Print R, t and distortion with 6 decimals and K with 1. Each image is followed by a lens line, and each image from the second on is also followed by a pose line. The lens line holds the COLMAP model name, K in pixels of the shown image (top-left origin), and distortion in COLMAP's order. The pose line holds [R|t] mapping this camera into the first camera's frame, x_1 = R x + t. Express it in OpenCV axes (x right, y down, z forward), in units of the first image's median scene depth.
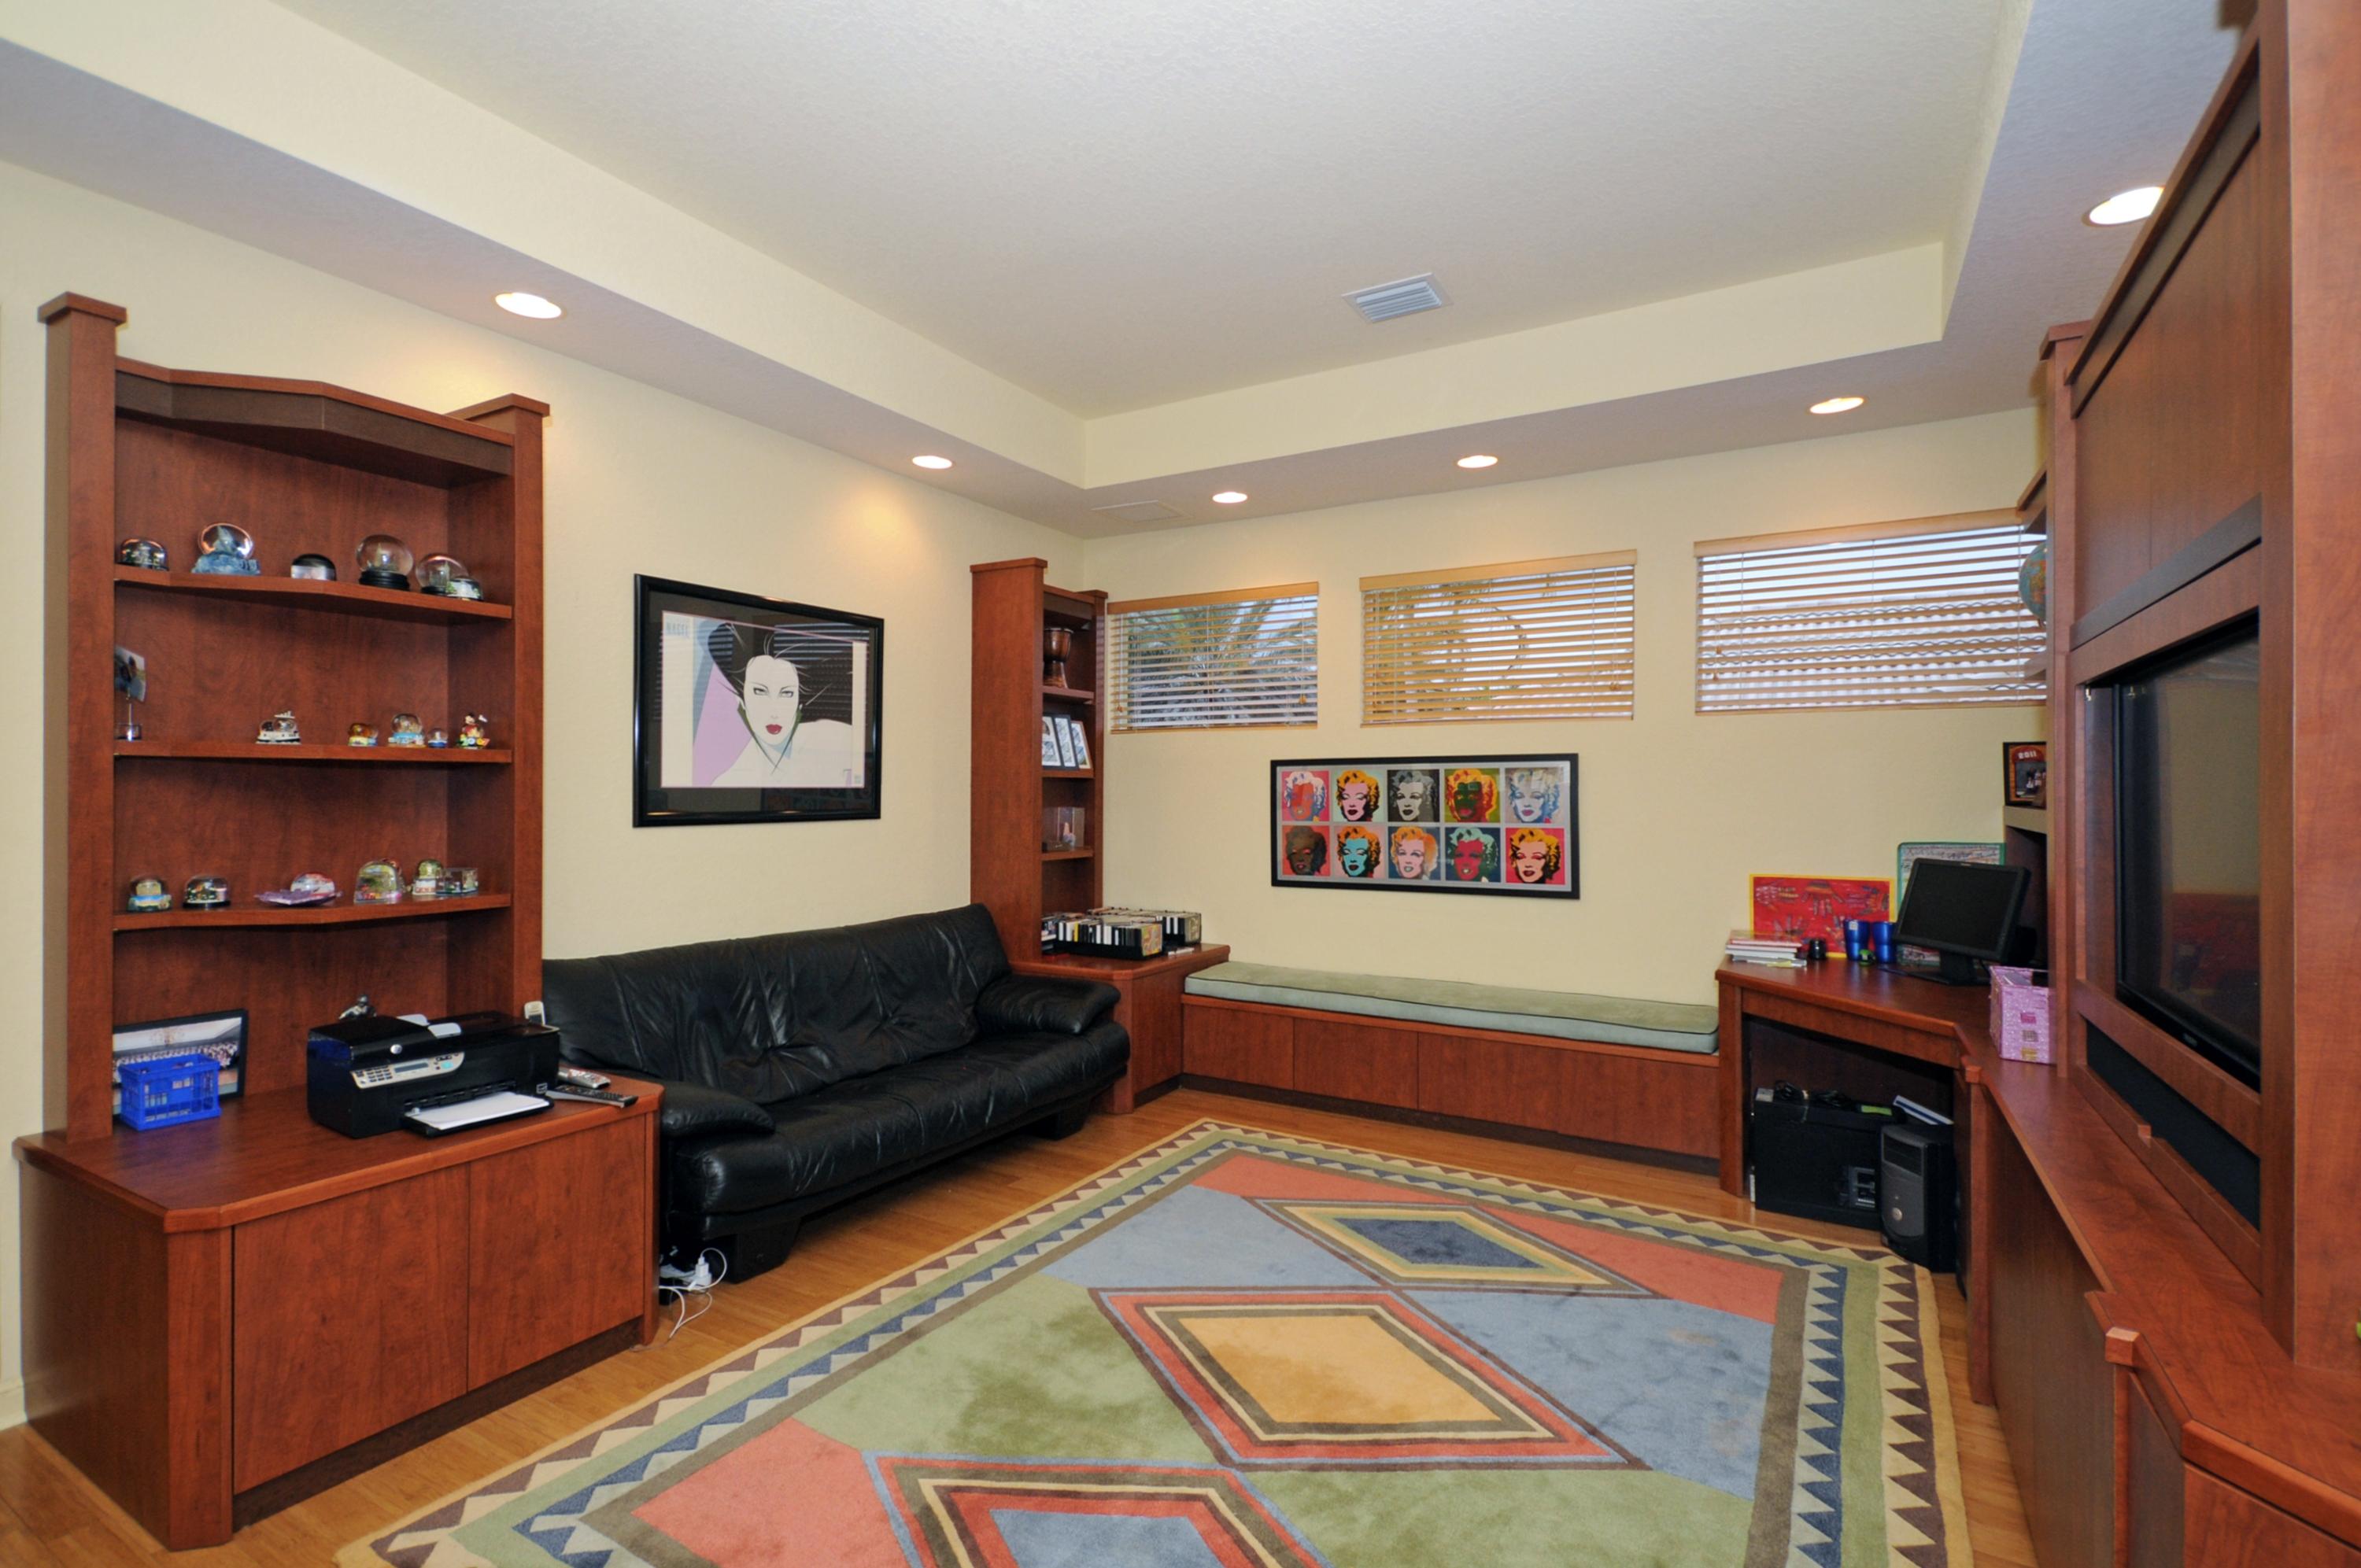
lens RADIAL K [[1048.1, 0, 1180.0], [0, 1048.1, 795.5], [0, 0, 1]] dist [0.010345, -0.003975]
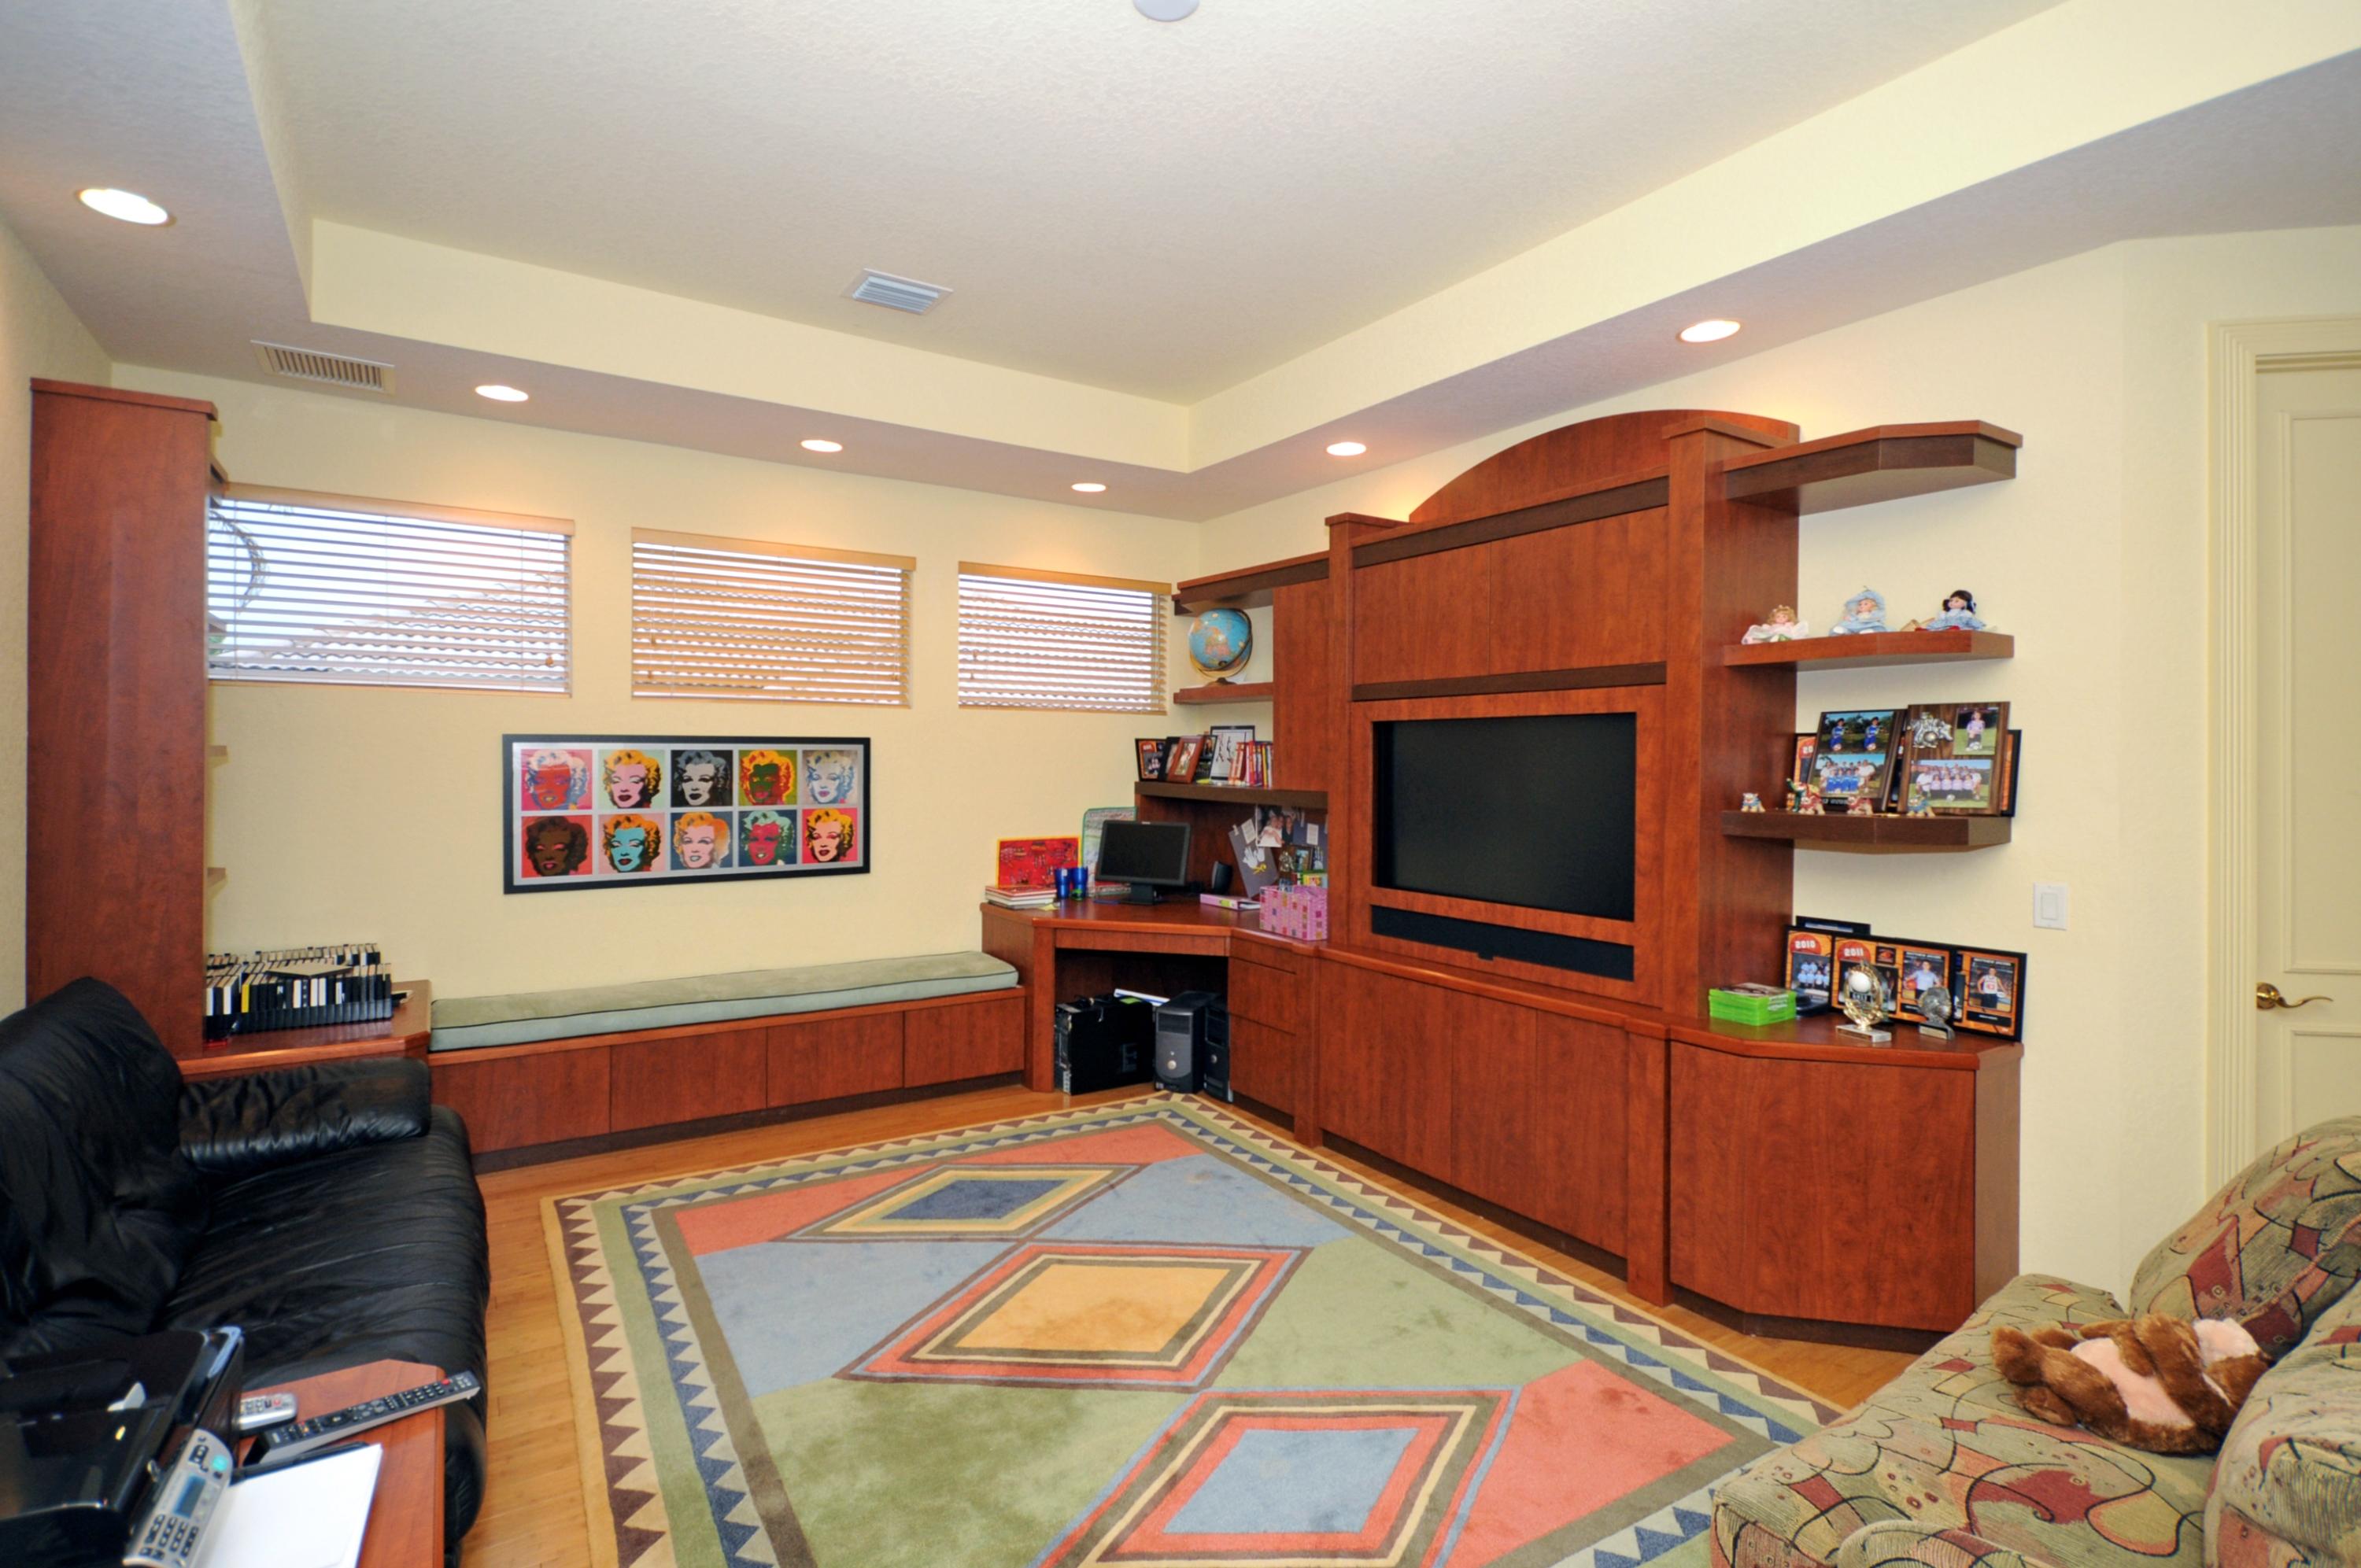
lens RADIAL K [[1048.1, 0, 1177.6], [0, 1048.1, 769.5], [0, 0, 1]] dist [0.010345, -0.003975]
pose [[0.483975, -0.007467, 0.875050, -0.464535], [-0.002938, 0.999944, 0.010157, -0.021969], [-0.875077, -0.007487, 0.483926, 0.230936]]
